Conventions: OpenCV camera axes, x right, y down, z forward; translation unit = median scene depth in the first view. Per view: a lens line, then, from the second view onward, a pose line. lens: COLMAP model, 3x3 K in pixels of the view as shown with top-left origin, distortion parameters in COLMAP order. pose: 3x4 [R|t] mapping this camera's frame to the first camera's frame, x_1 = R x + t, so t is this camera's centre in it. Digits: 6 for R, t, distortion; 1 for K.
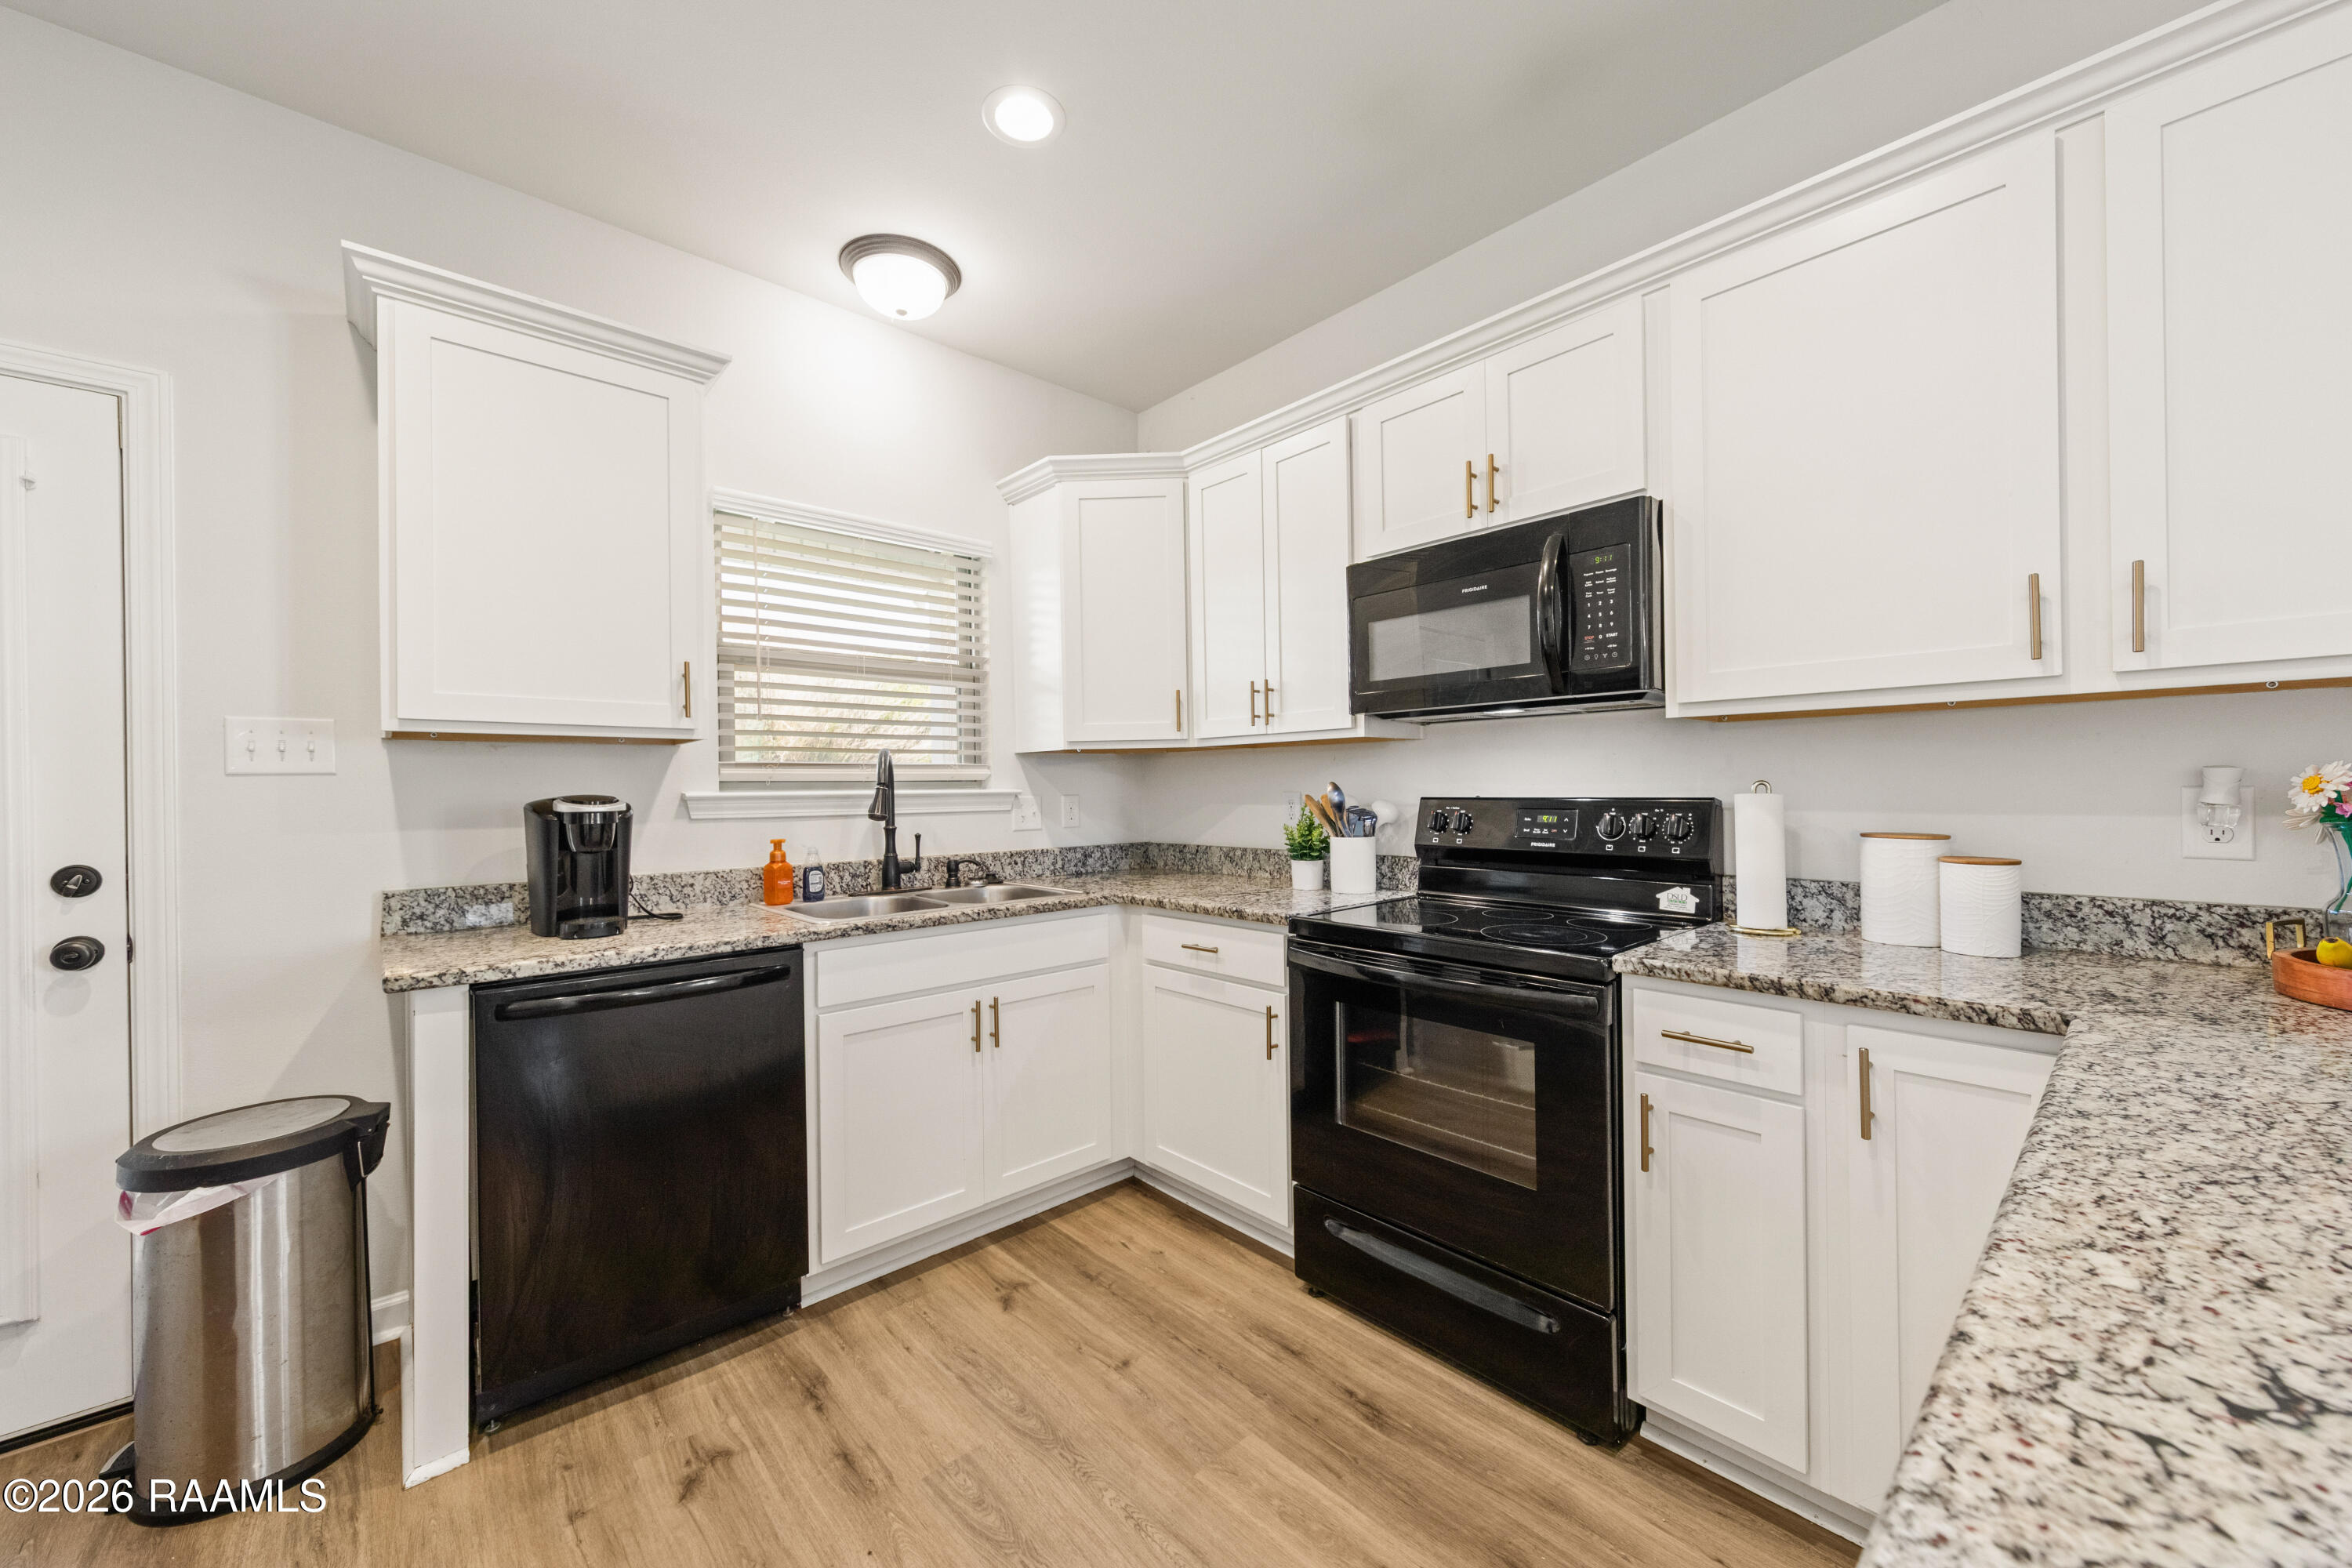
lens RADIAL K [[886.9, 0, 1178.9], [0, 886.9, 785.7], [0, 0, 1]] dist [0.001114, -0.000061]
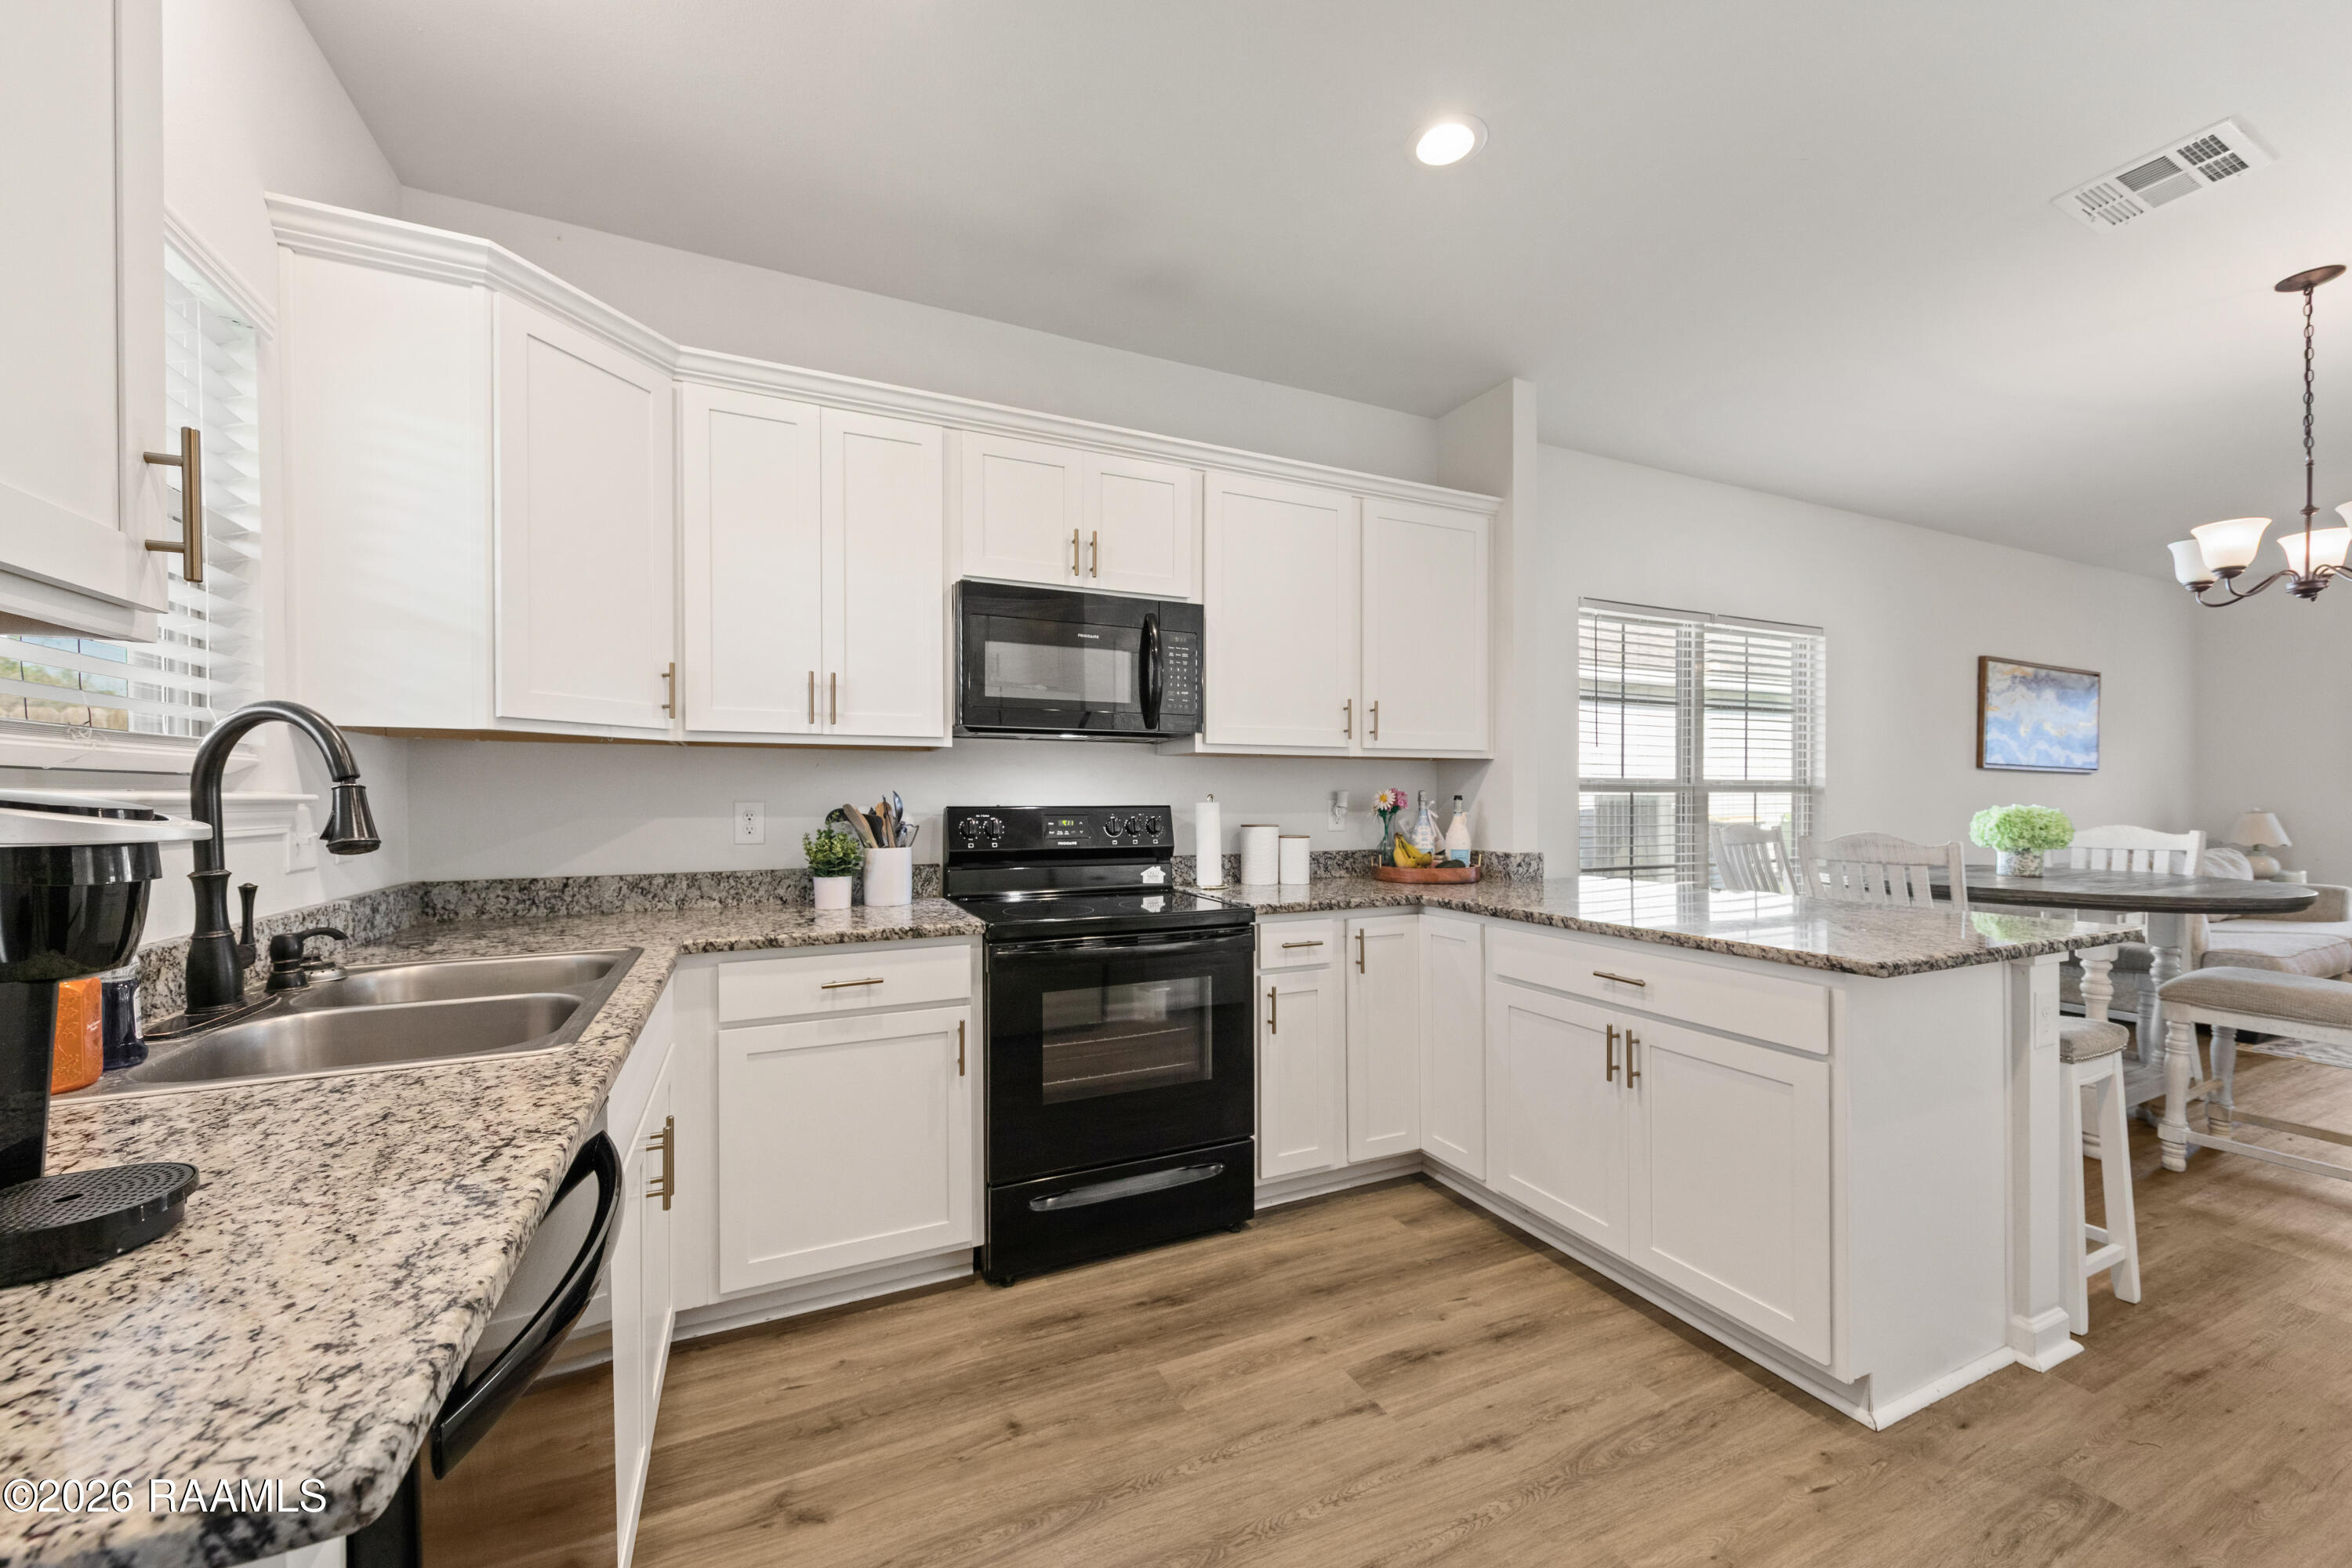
lens RADIAL K [[886.9, 0, 1180.7], [0, 886.9, 796.3], [0, 0, 1]] dist [0.001114, -0.000061]
pose [[0.287619, 0.013065, 0.957656, -0.776327], [-0.003247, 0.999915, -0.012666, 0.015701], [-0.957740, 0.000534, 0.287636, 0.501731]]
